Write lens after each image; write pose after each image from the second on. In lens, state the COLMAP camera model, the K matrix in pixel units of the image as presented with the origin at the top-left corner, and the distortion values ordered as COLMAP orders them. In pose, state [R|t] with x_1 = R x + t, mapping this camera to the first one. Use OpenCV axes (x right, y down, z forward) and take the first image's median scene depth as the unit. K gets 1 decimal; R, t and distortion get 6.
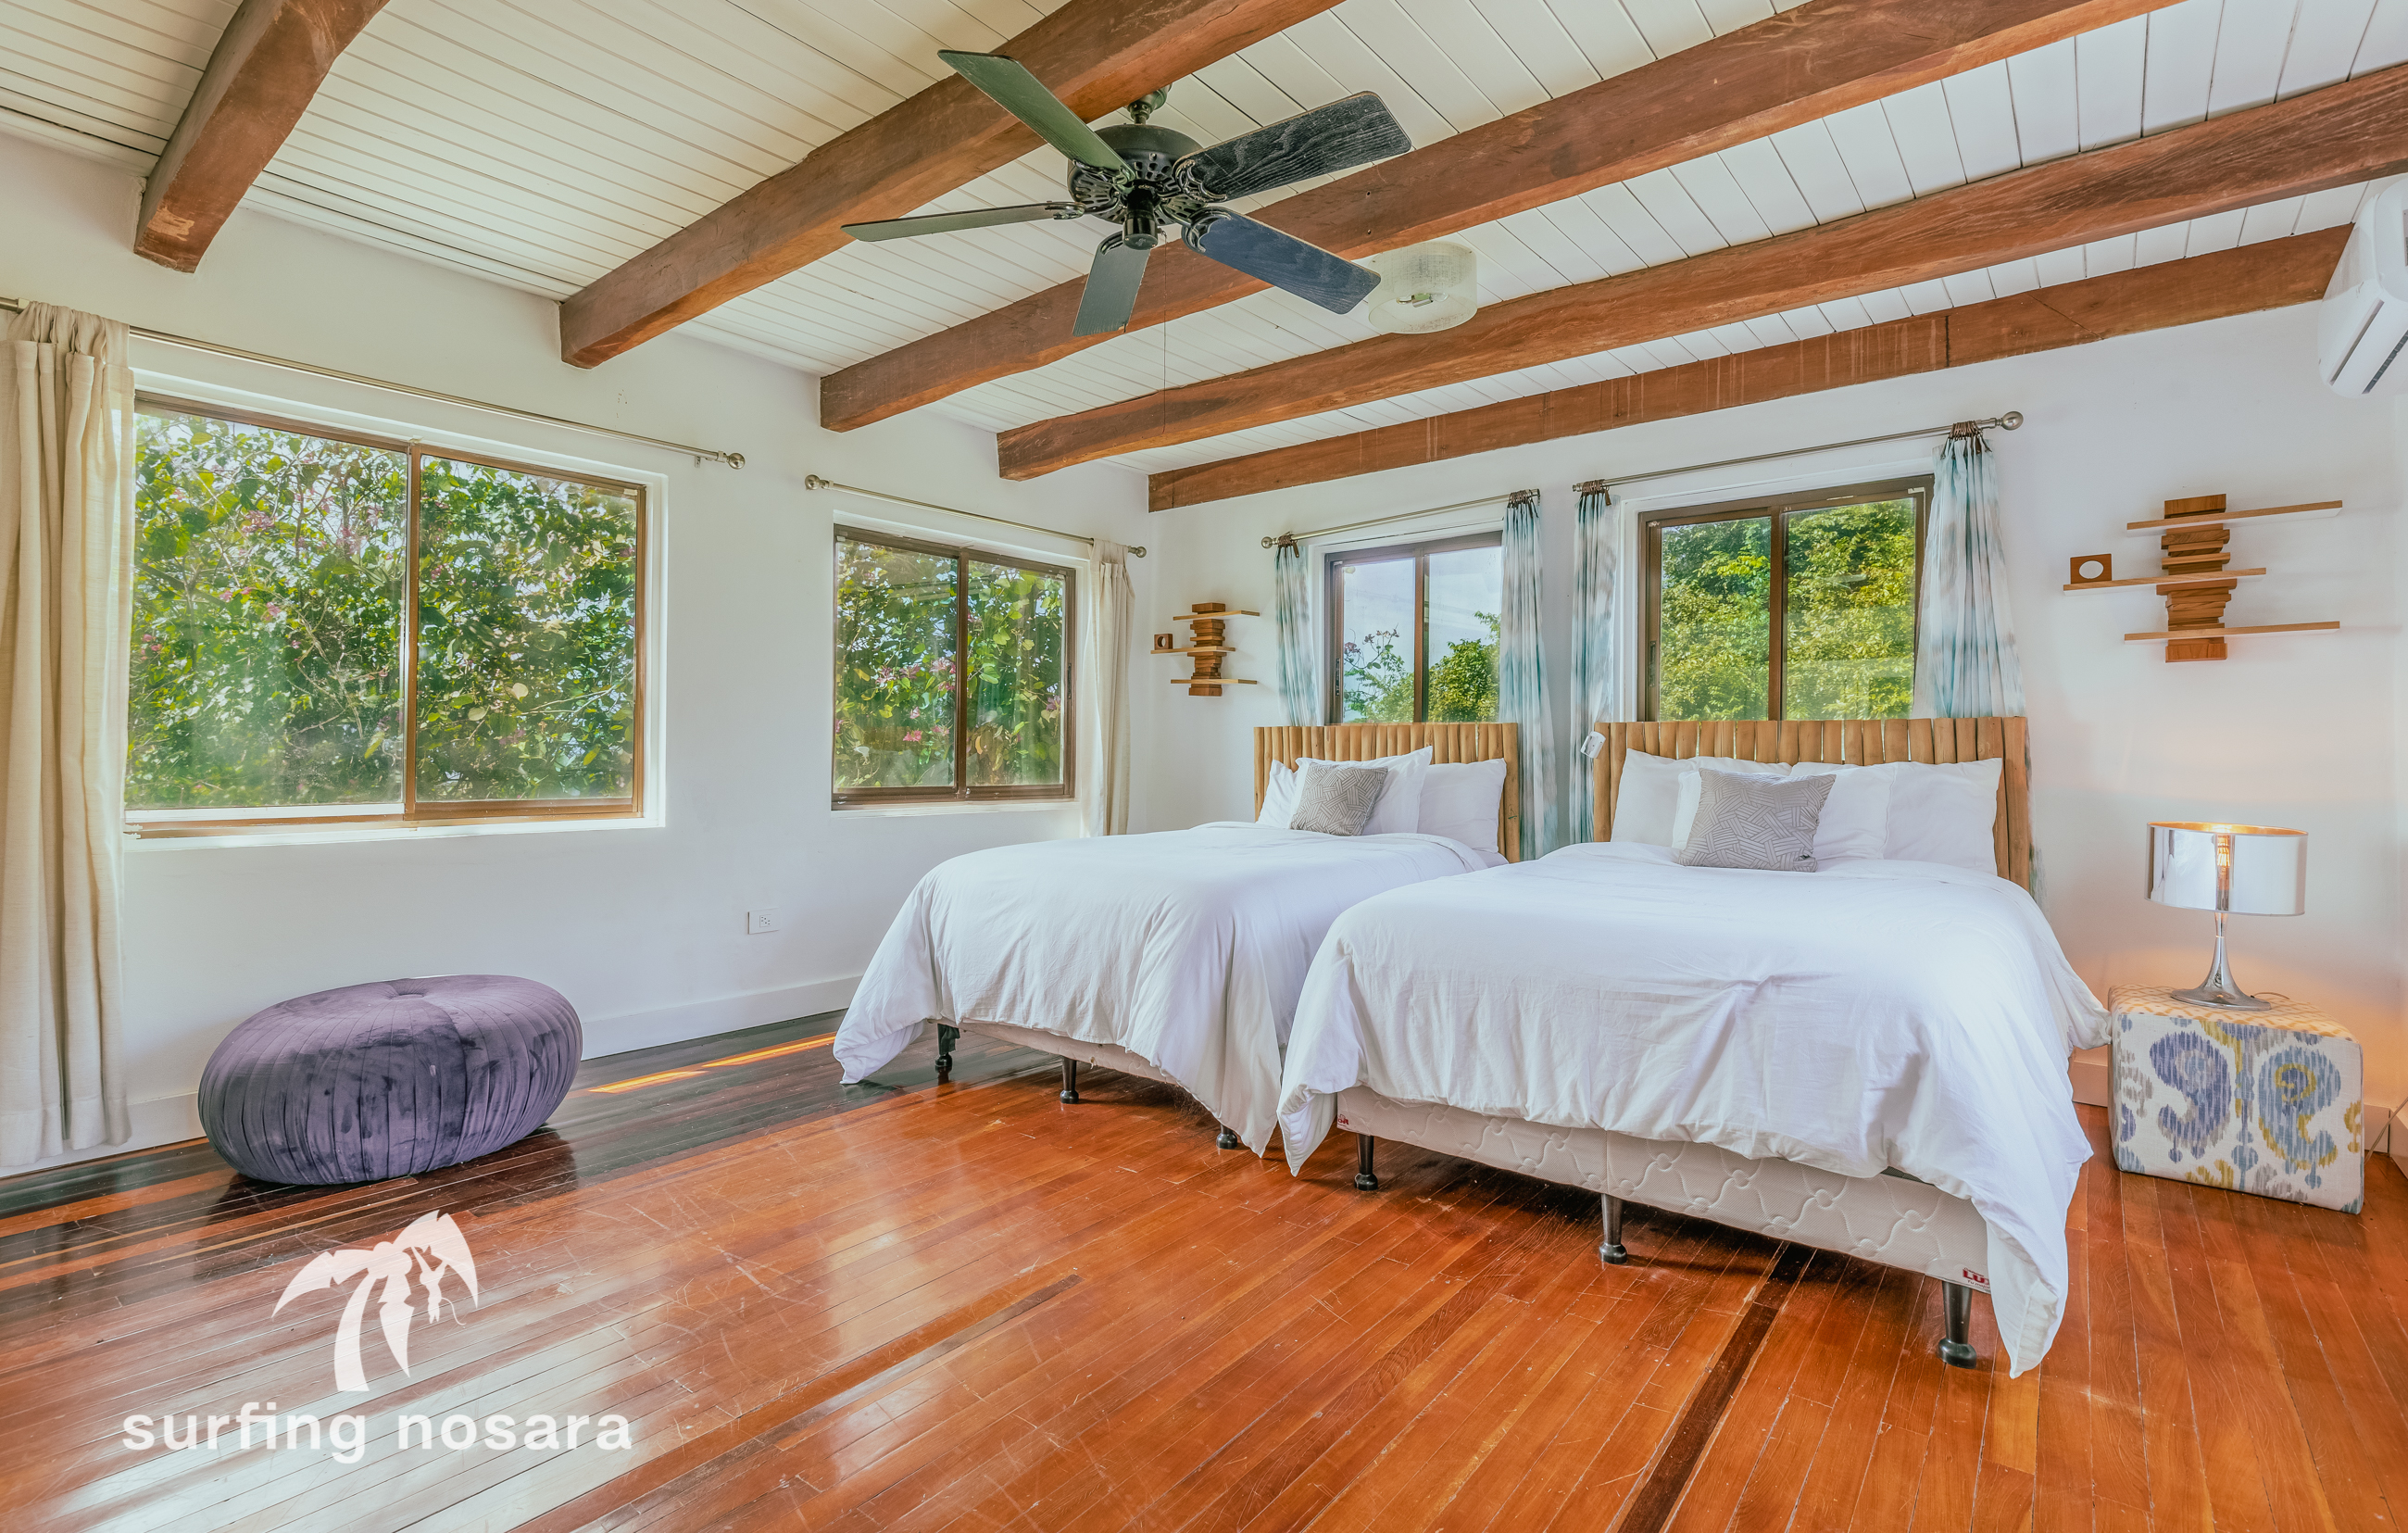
lens RADIAL K [[1068.0, 0, 1204.1], [0, 1068.0, 768.7], [0, 0, 1]] dist [0.006736, -0.001399]
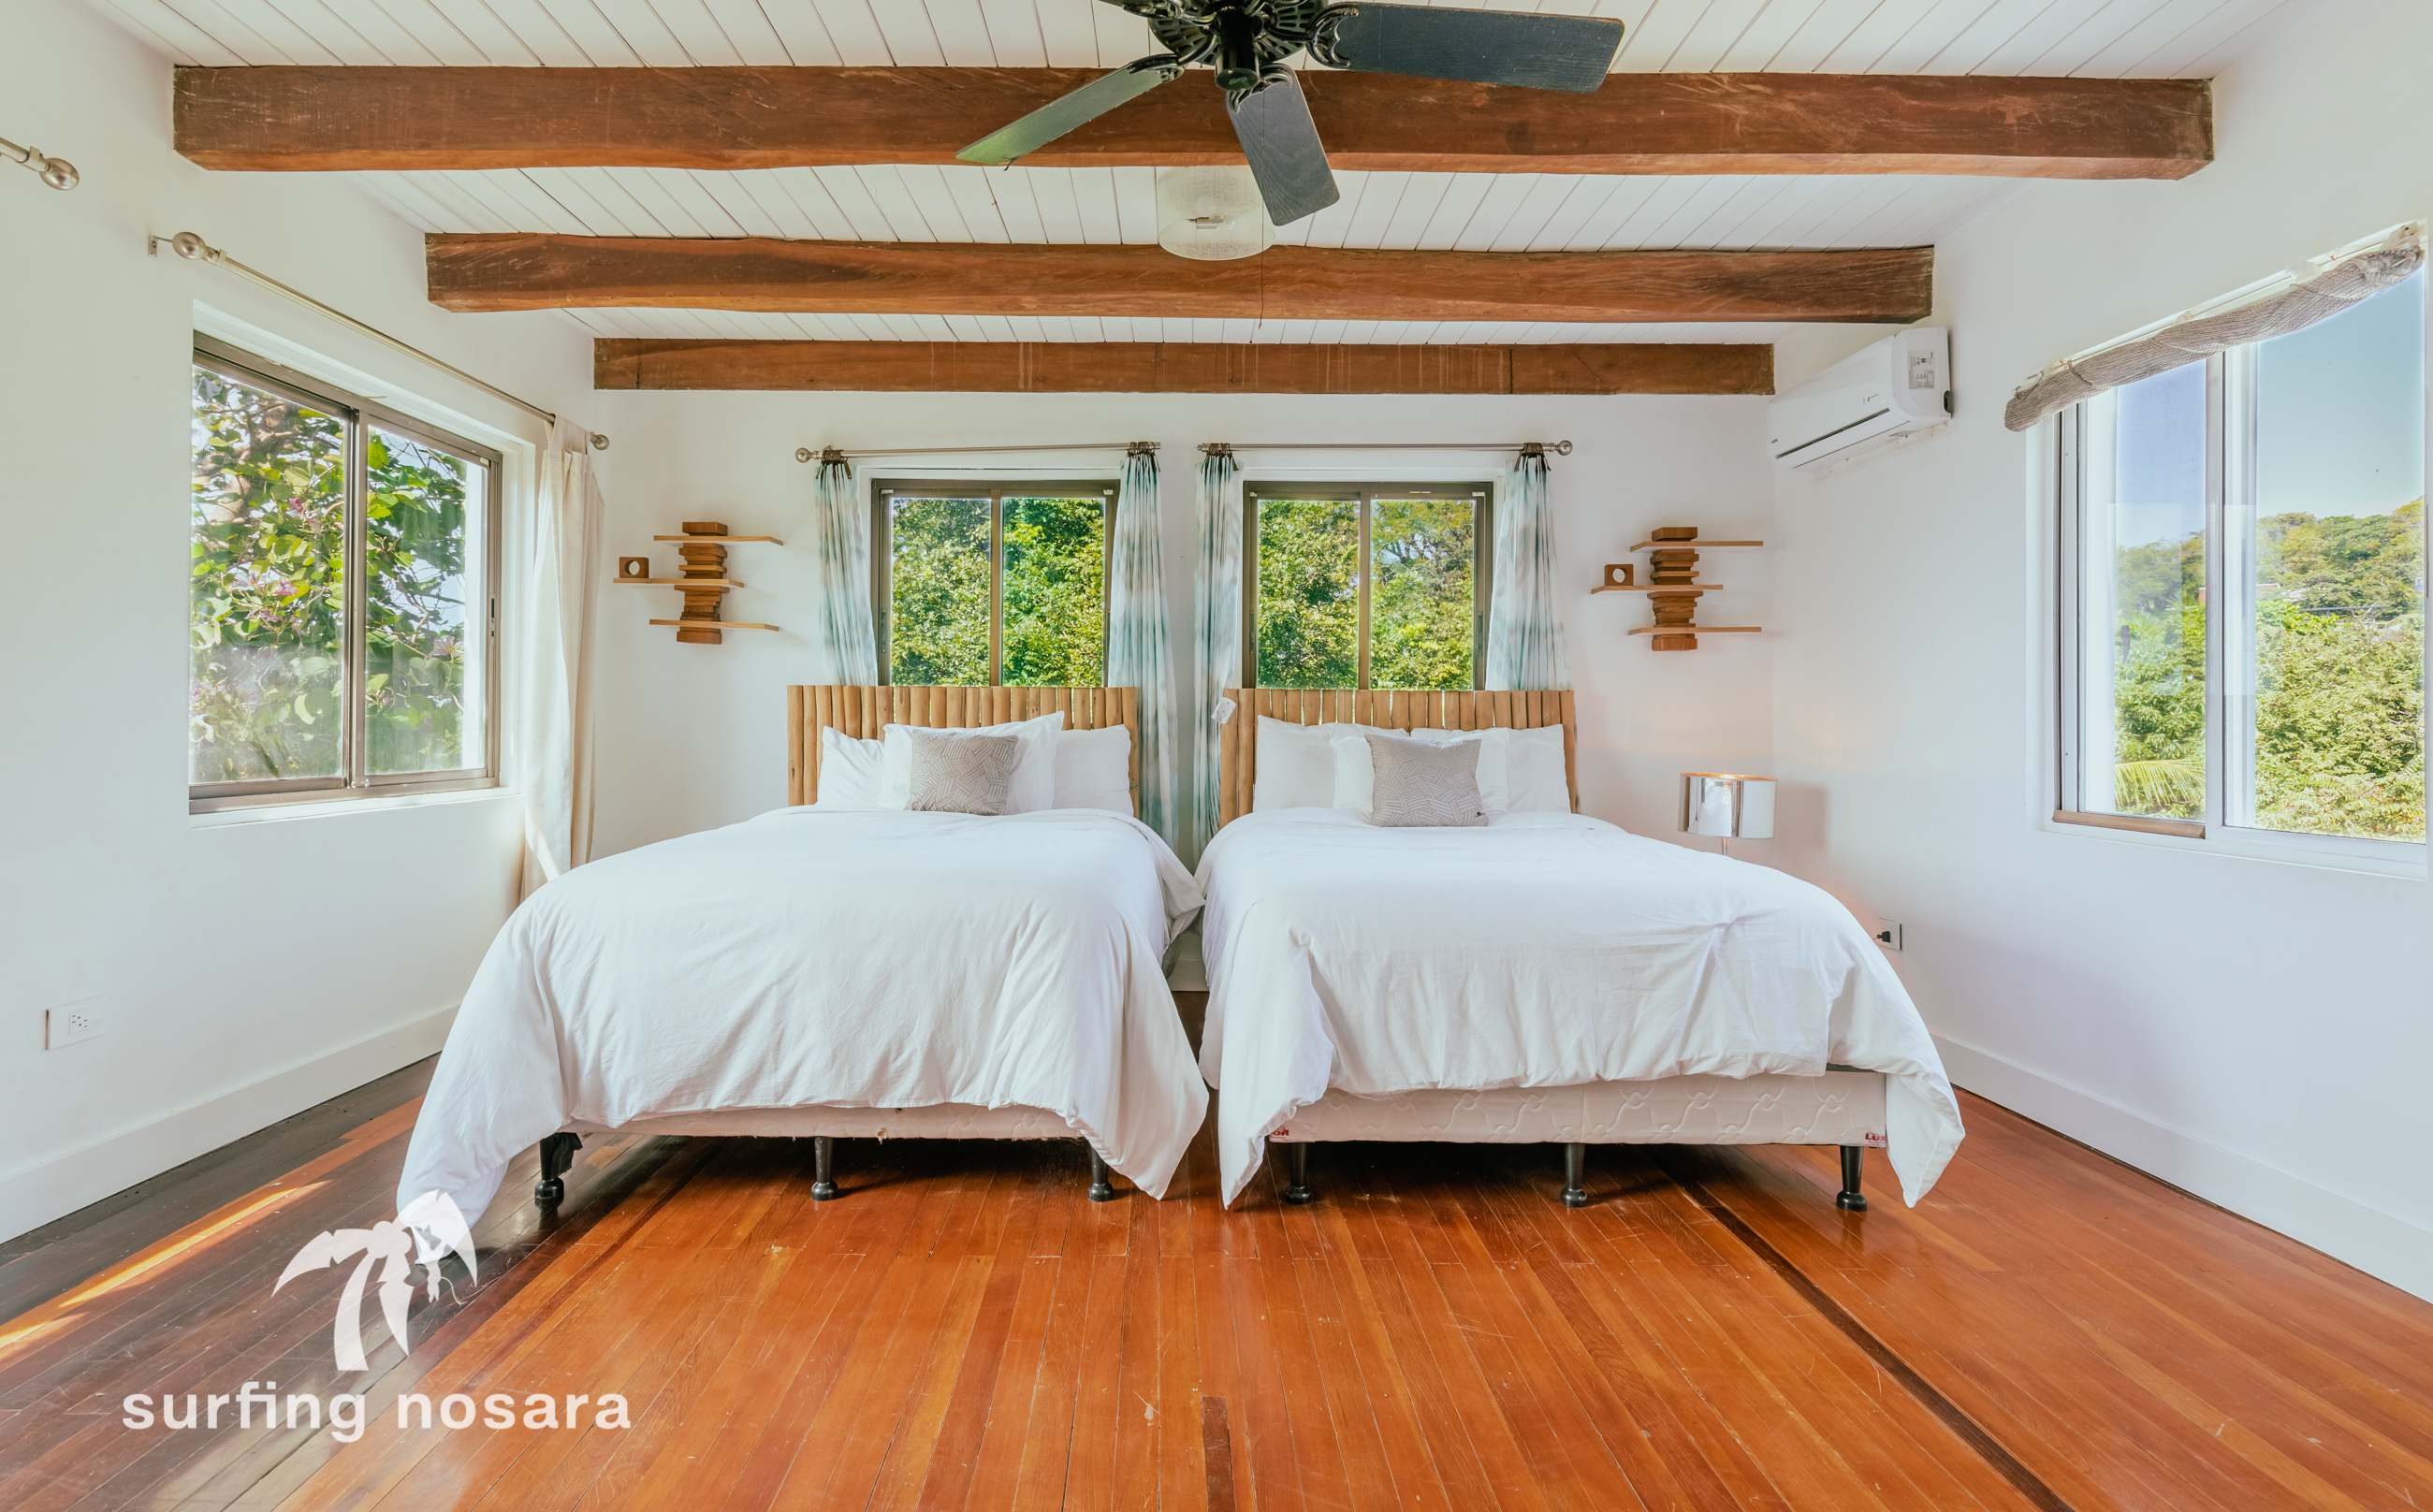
lens RADIAL K [[1158.7, 0, 1210.4], [0, 1158.7, 738.9], [0, 0, 1]] dist [0.008859, -0.001298]
pose [[0.792908, -0.008534, 0.609282, -0.387080], [0.005924, 0.999963, 0.006297, -0.004419], [-0.609313, -0.001384, 0.792929, 0.206800]]
